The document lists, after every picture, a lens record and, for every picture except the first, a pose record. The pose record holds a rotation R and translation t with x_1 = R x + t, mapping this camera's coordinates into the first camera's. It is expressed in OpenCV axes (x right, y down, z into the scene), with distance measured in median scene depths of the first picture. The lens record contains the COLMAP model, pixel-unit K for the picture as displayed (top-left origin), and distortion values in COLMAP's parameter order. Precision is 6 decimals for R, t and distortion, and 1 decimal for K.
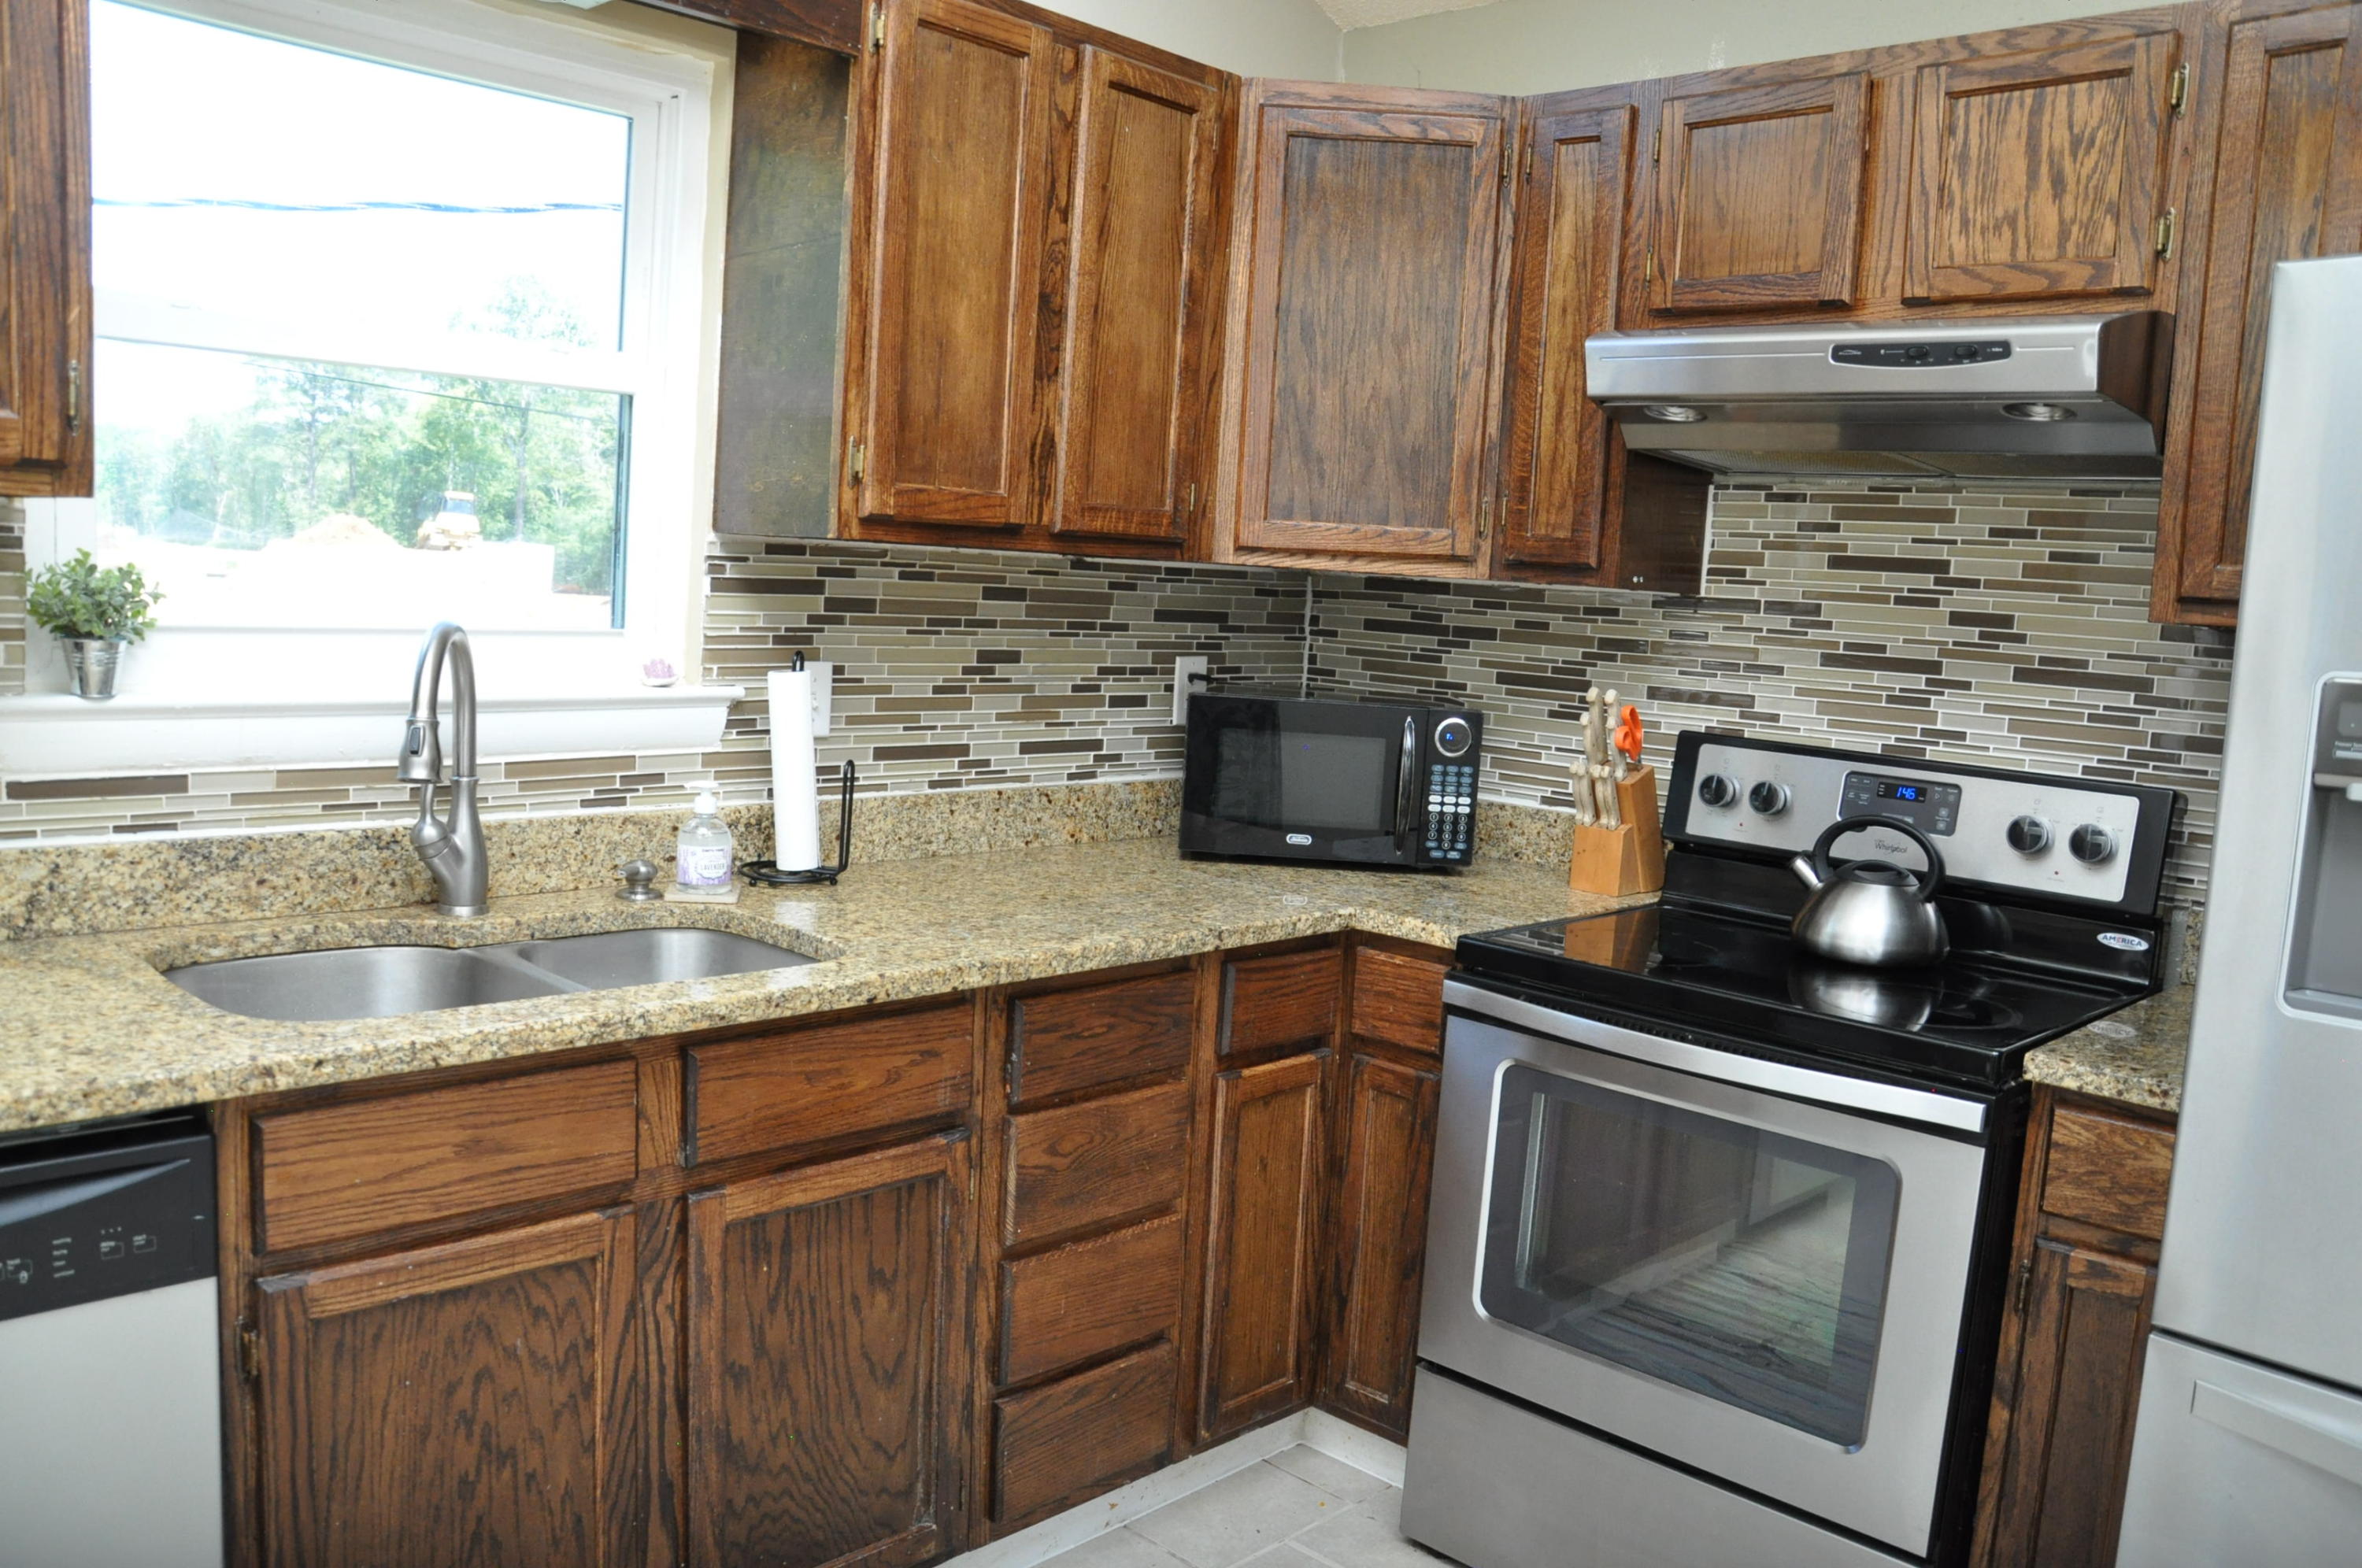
lens RADIAL K [[1833.5, 0, 1161.6], [0, 1833.5, 807.8], [0, 0, 1]] dist [-0.164310, 0.124858]
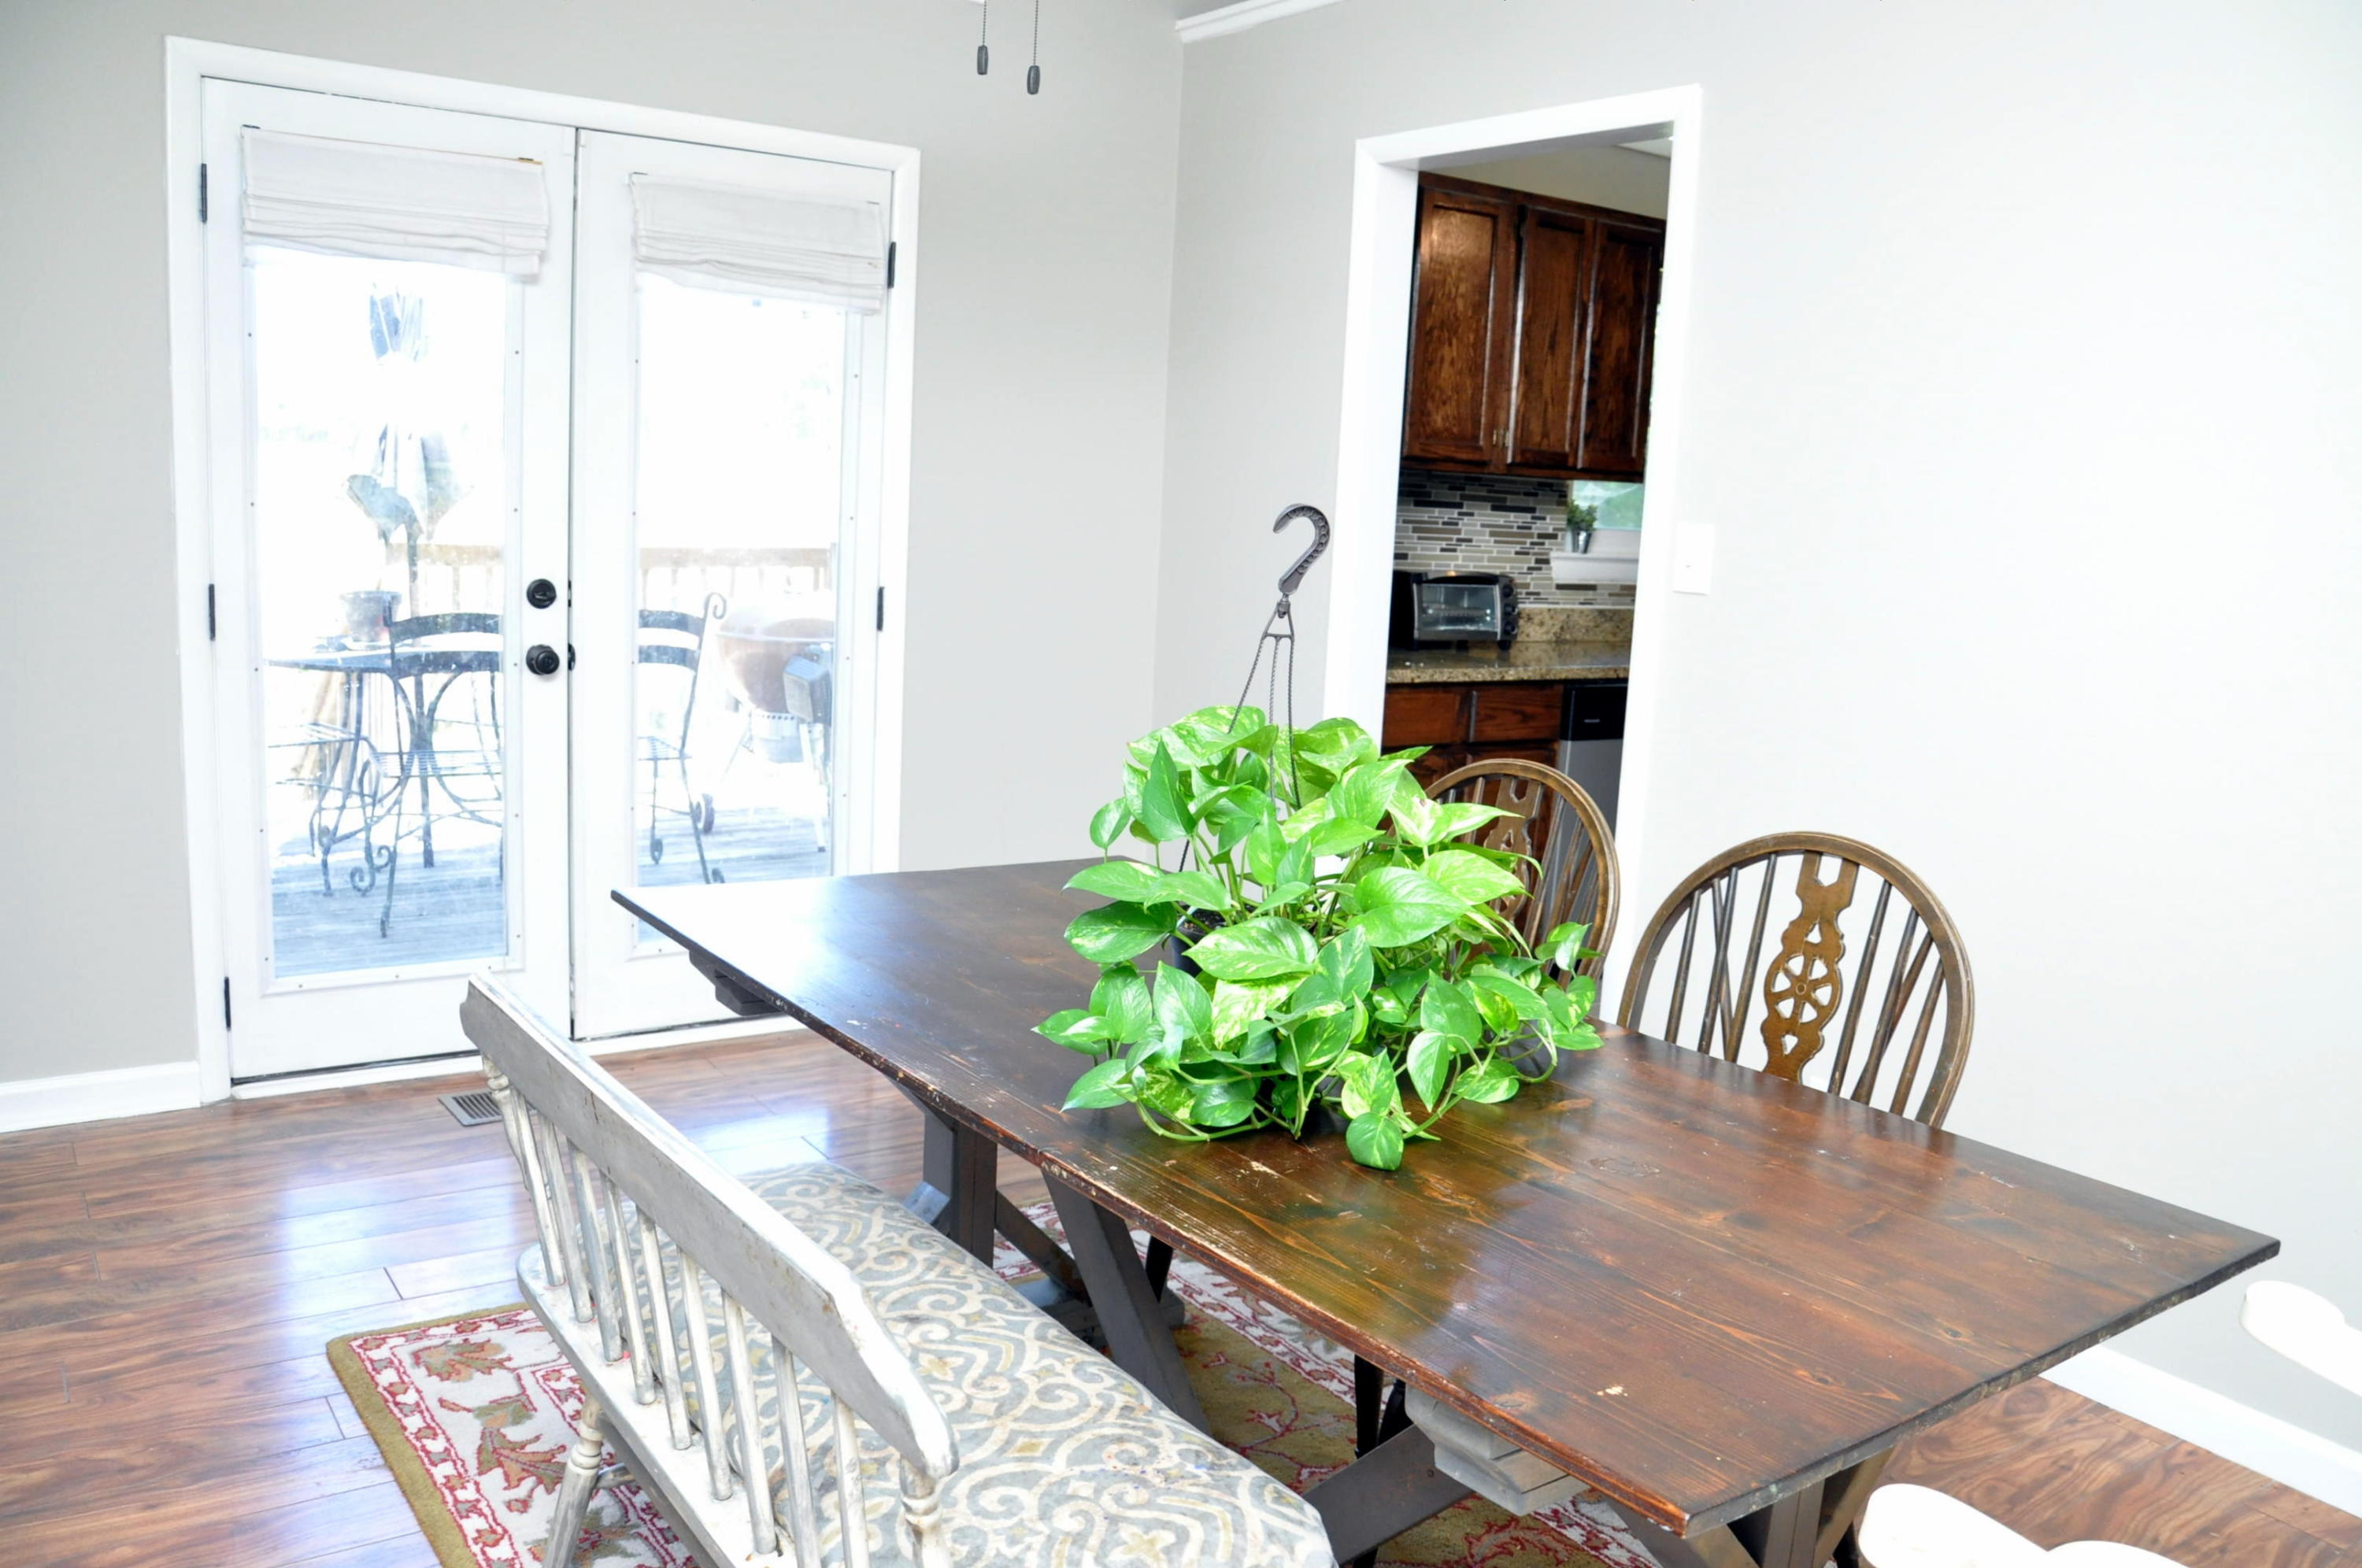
lens RADIAL K [[1833.5, 0, 1161.6], [0, 1833.5, 807.8], [0, 0, 1]] dist [-0.164310, 0.124858]
pose [[0.982494, 0.026271, -0.184435, -0.683200], [-0.018312, 0.998831, 0.044725, 0.205293], [0.185394, -0.040565, 0.981827, -1.792071]]
